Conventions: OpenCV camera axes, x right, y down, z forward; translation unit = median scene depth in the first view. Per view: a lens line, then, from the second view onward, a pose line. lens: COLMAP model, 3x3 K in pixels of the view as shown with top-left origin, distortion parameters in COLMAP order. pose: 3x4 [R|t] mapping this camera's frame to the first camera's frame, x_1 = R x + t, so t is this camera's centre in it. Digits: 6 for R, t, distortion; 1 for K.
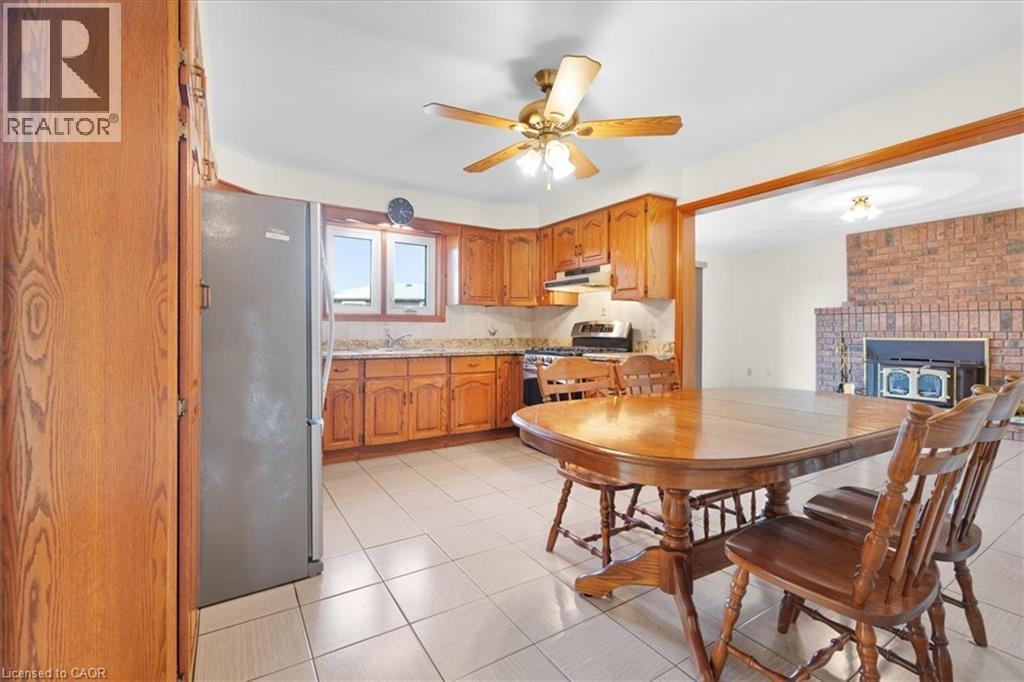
lens RADIAL K [[450.6, 0, 514.7], [0, 450.6, 332.9], [0, 0, 1]] dist [-0.000118, -0.000212]
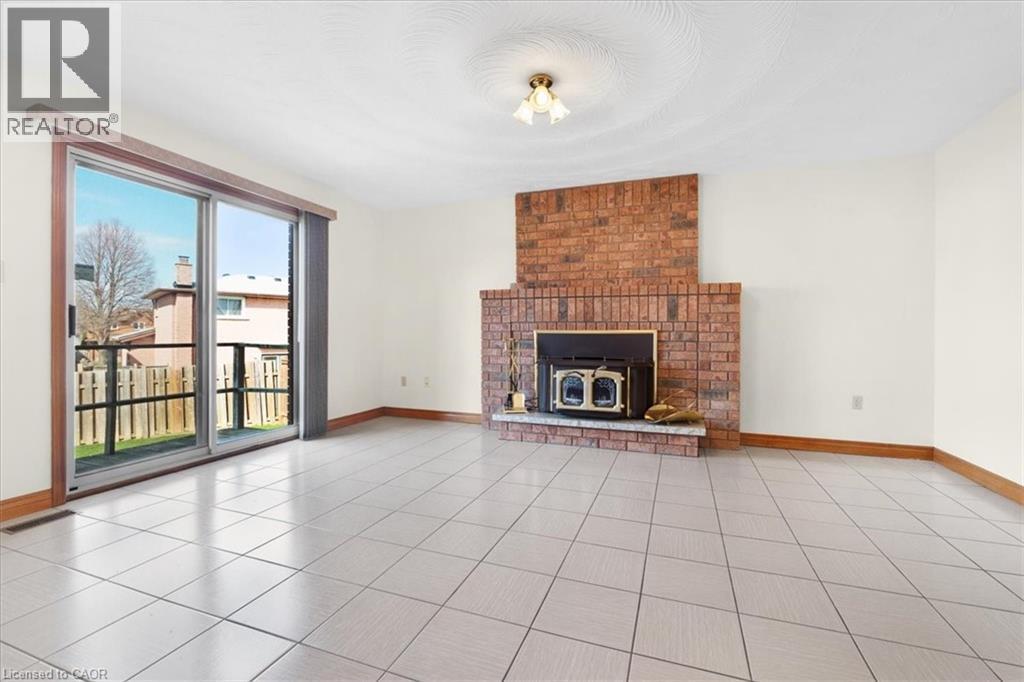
lens RADIAL K [[450.6, 0, 514.7], [0, 450.6, 332.9], [0, 0, 1]] dist [-0.000118, -0.000212]
pose [[0.795757, 0.001343, 0.605615, 0.313523], [-0.000931, 0.999999, -0.000994, 0.016464], [-0.605616, 0.000227, 0.795757, 0.450490]]
